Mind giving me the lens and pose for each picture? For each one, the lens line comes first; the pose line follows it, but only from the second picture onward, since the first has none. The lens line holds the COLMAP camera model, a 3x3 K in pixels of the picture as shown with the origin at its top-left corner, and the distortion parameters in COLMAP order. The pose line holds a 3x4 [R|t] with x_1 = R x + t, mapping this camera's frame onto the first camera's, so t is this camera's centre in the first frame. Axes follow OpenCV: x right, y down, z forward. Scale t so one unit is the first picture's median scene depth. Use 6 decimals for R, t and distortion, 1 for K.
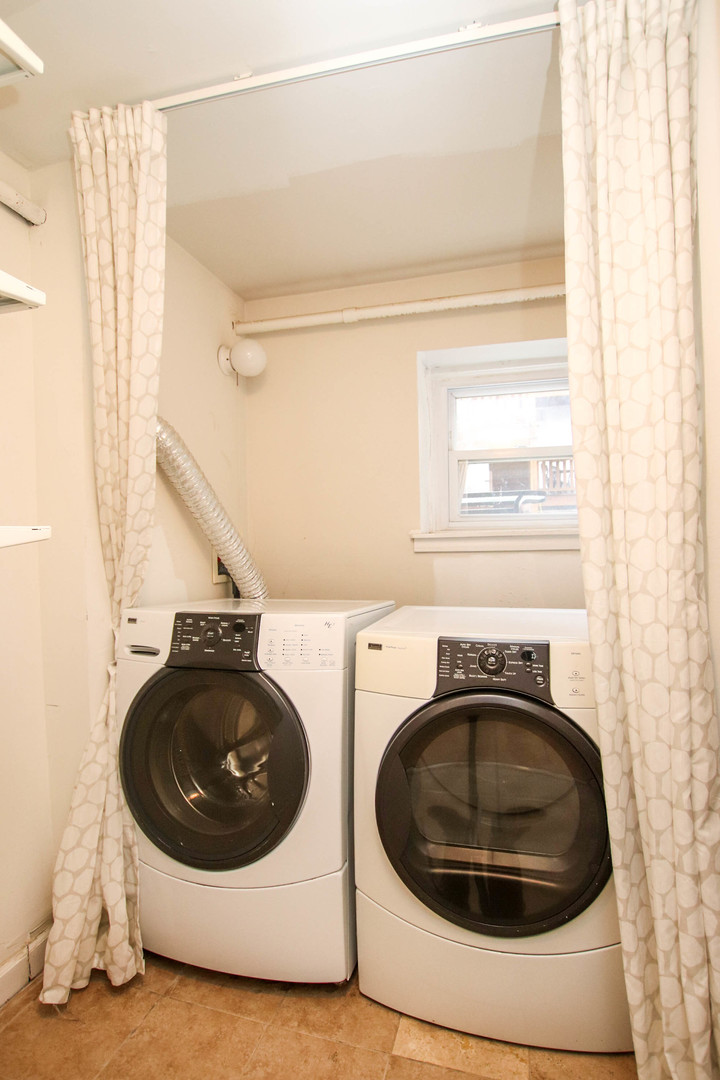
lens RADIAL K [[613.6, 0, 360.0], [0, 613.6, 540.0], [0, 0, 1]] dist [-0.000016, -0.000024]
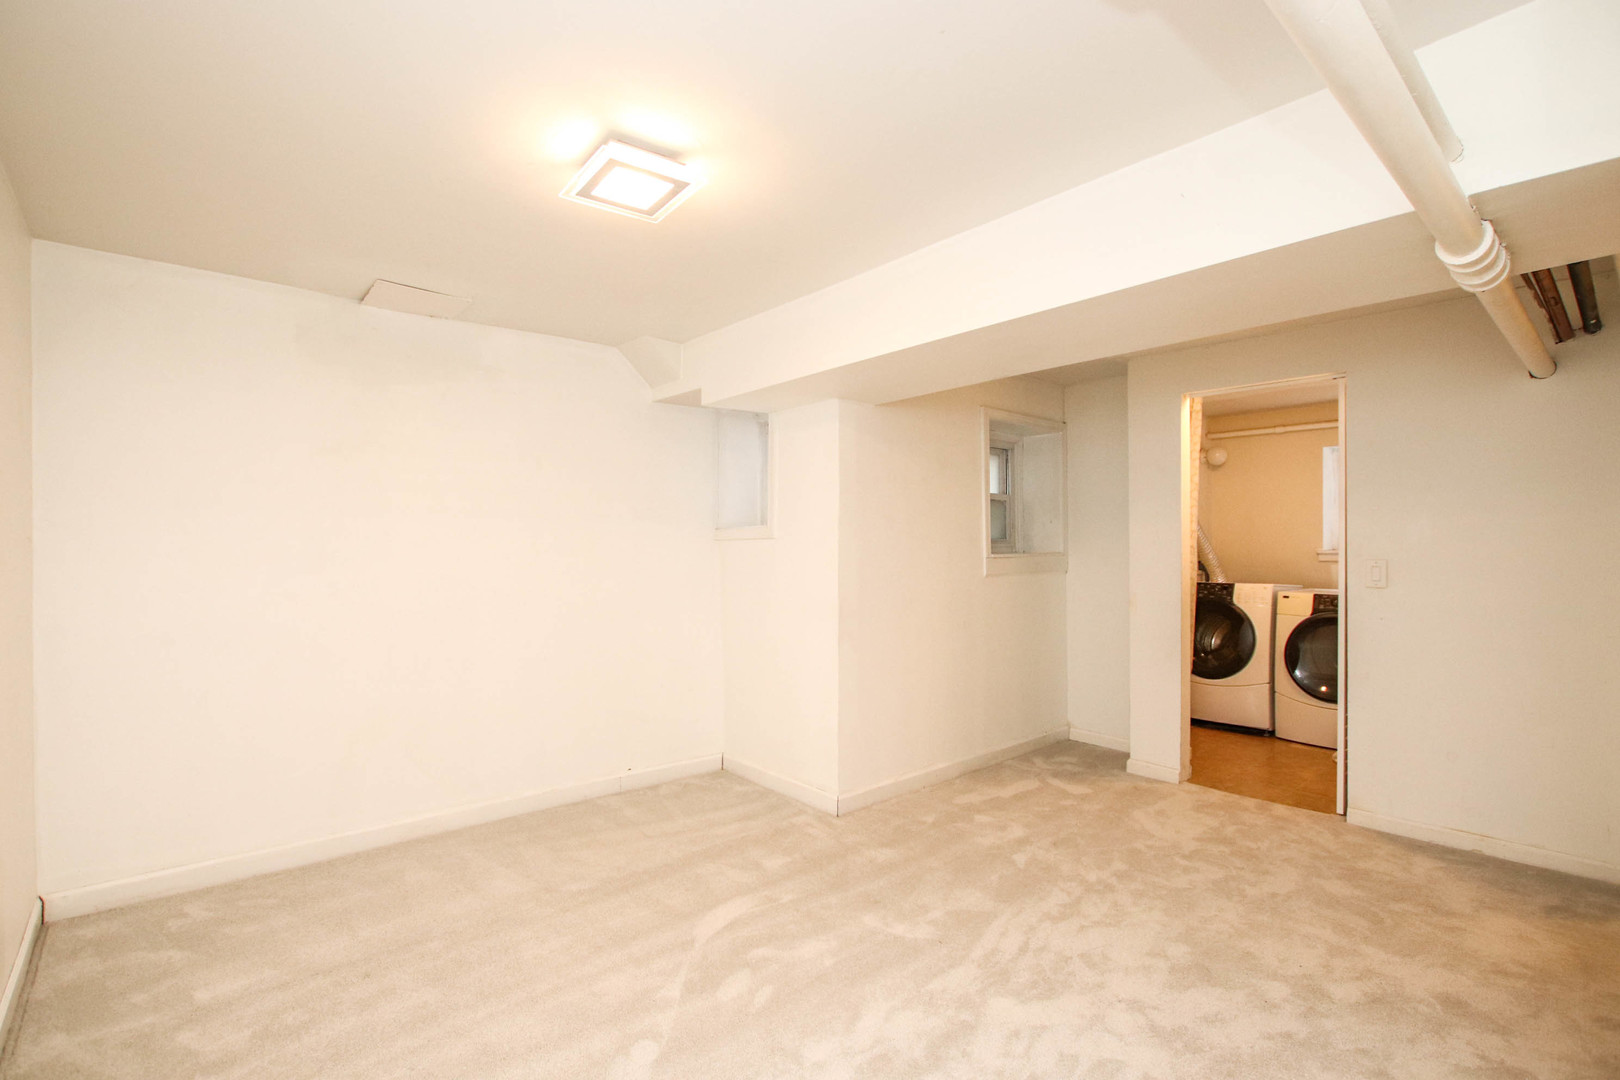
lens RADIAL K [[762.6, 0, 806.5], [0, 762.6, 547.2], [0, 0, 1]] dist [-0.028344, 0.000874]
pose [[0.838872, 0.021539, -0.543903, 0.051092], [-0.017766, 0.999768, 0.012191, -0.036774], [0.544039, -0.000564, 0.839059, -2.669495]]
